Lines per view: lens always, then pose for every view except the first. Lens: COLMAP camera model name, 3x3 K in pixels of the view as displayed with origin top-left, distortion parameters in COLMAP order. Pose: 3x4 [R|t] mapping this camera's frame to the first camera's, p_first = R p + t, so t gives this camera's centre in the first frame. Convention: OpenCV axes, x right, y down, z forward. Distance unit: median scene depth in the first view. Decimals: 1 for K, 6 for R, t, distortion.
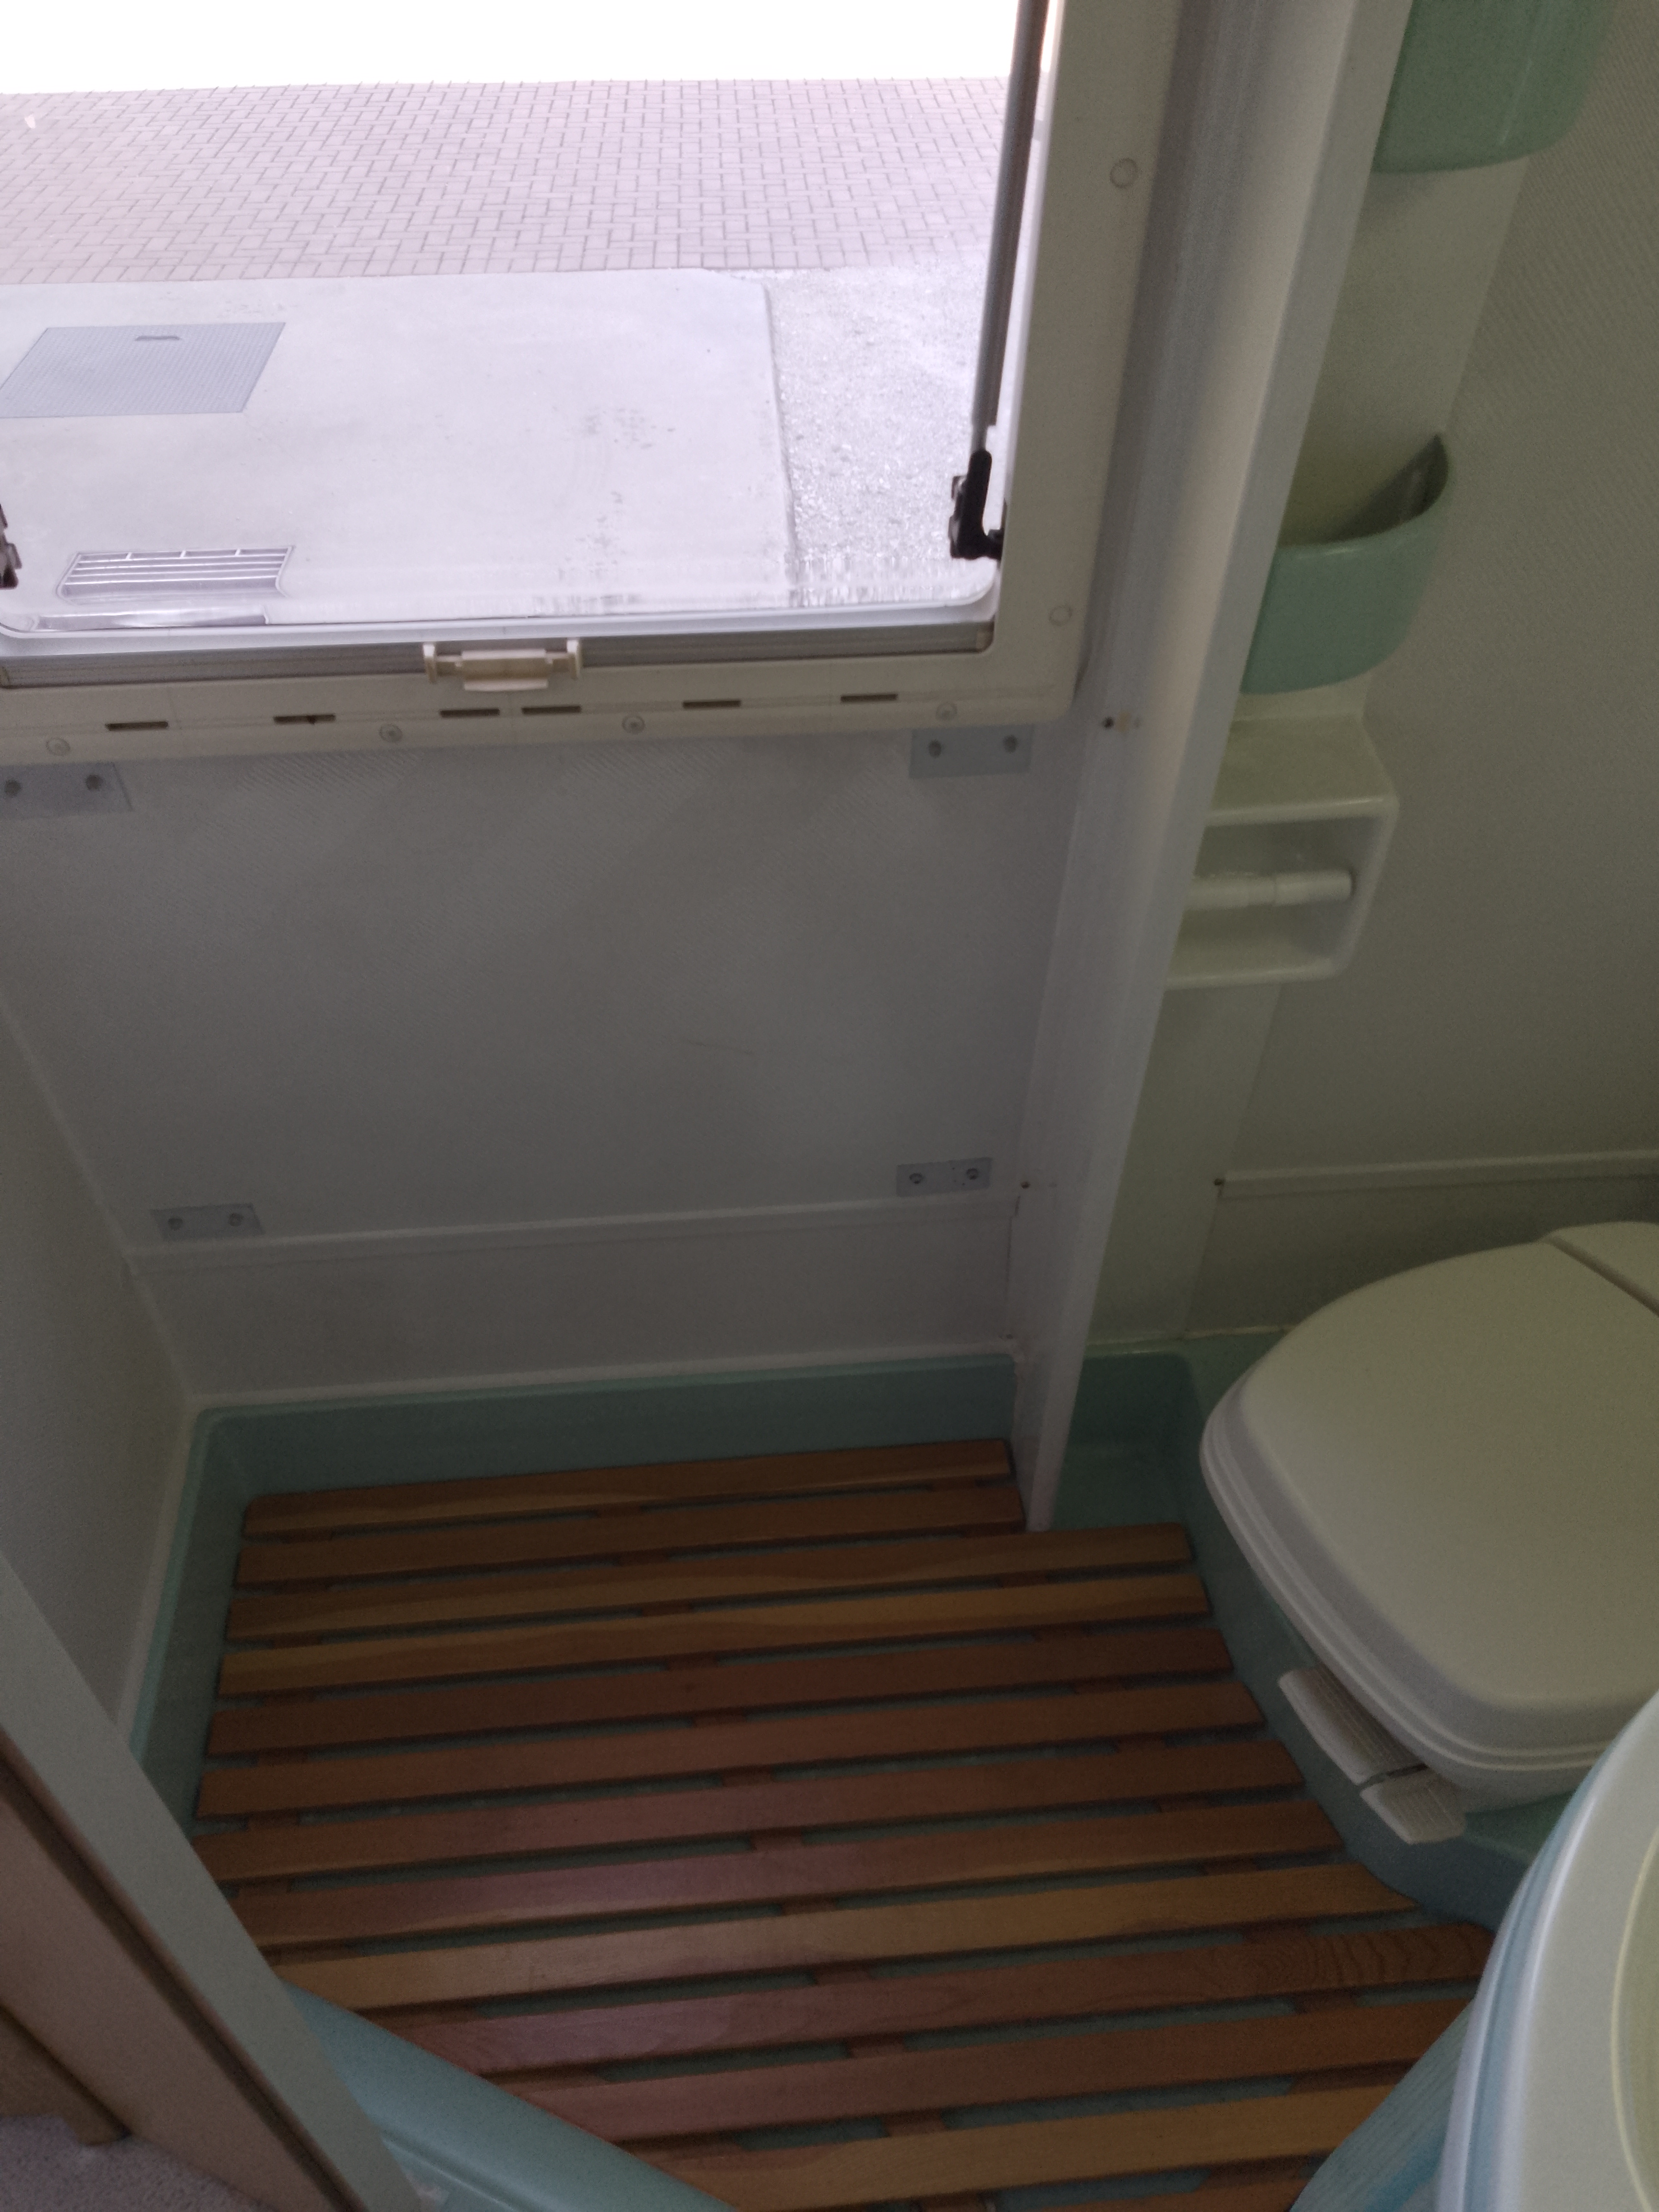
lens RADIAL K [[1684.2, 0, 837.4], [0, 1684.2, 1100.4], [0, 0, 1]] dist [0.042568, -0.051320]
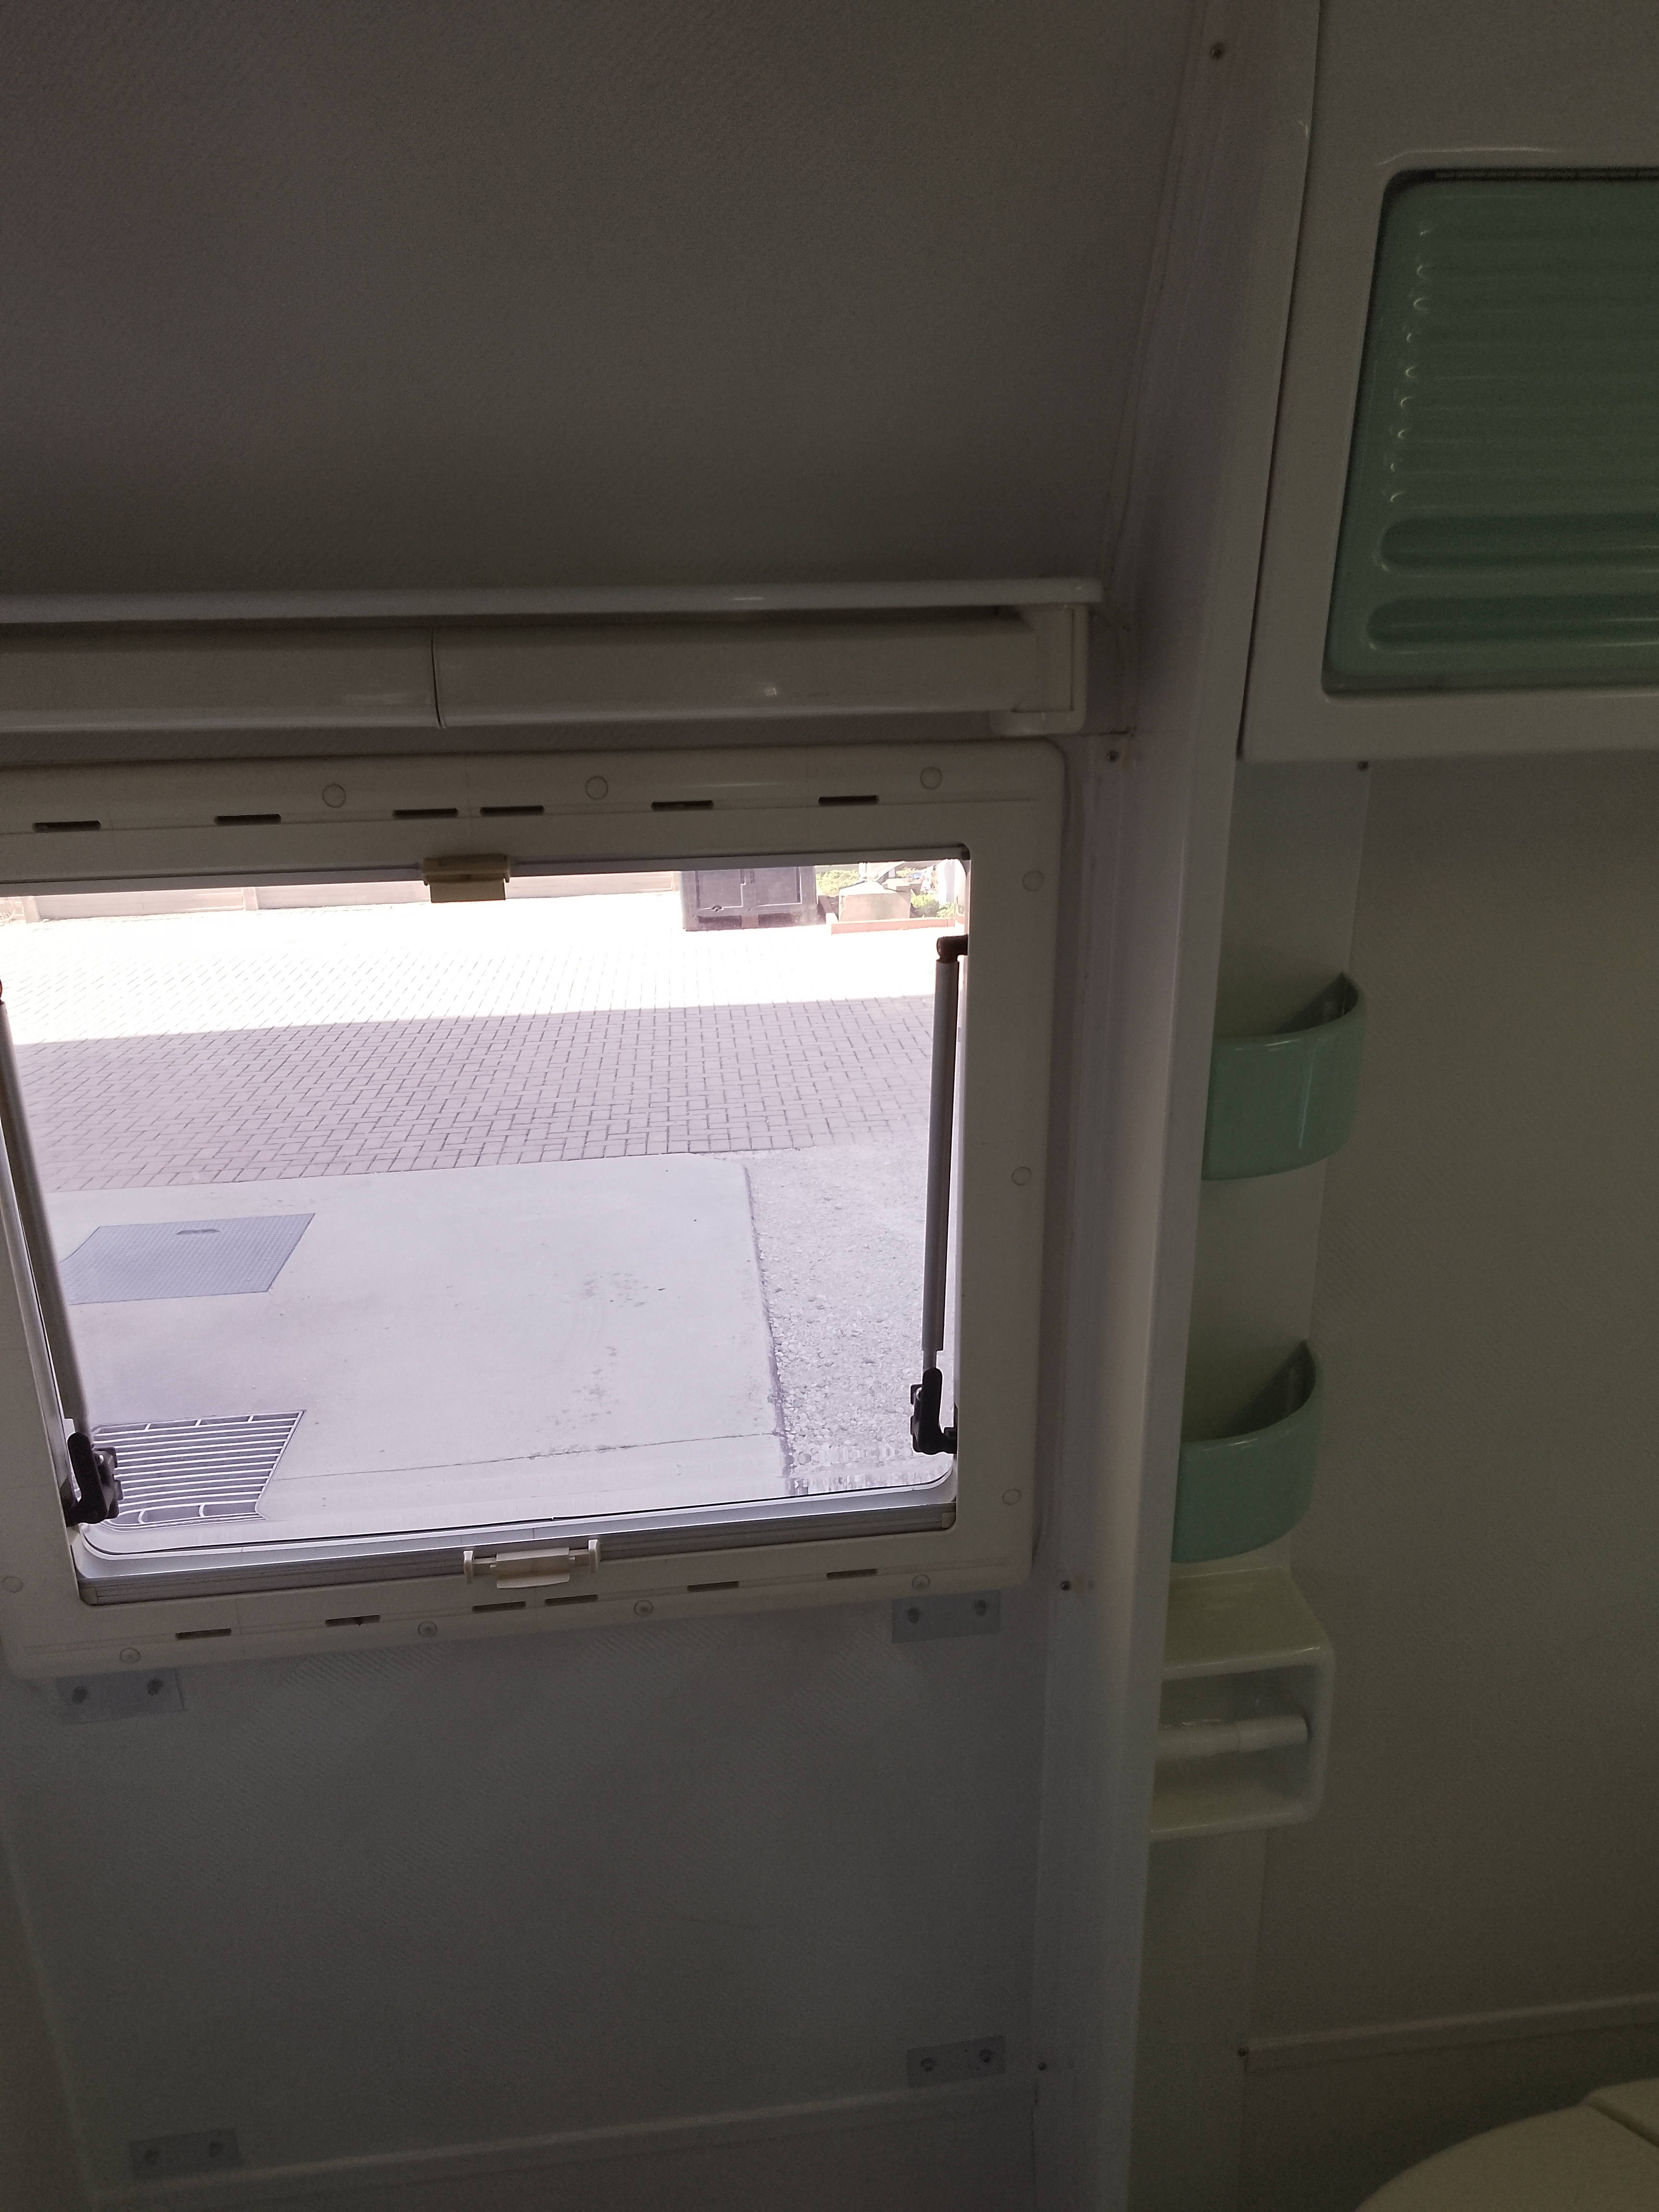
lens RADIAL K [[1684.2, 0, 830.3], [0, 1684.2, 1101.0], [0, 0, 1]] dist [0.042568, -0.051320]
pose [[0.998960, -0.043065, 0.015008, 0.000710], [0.045167, 0.888766, -0.456130, -0.002669], [0.006305, 0.456334, 0.889786, -0.117858]]
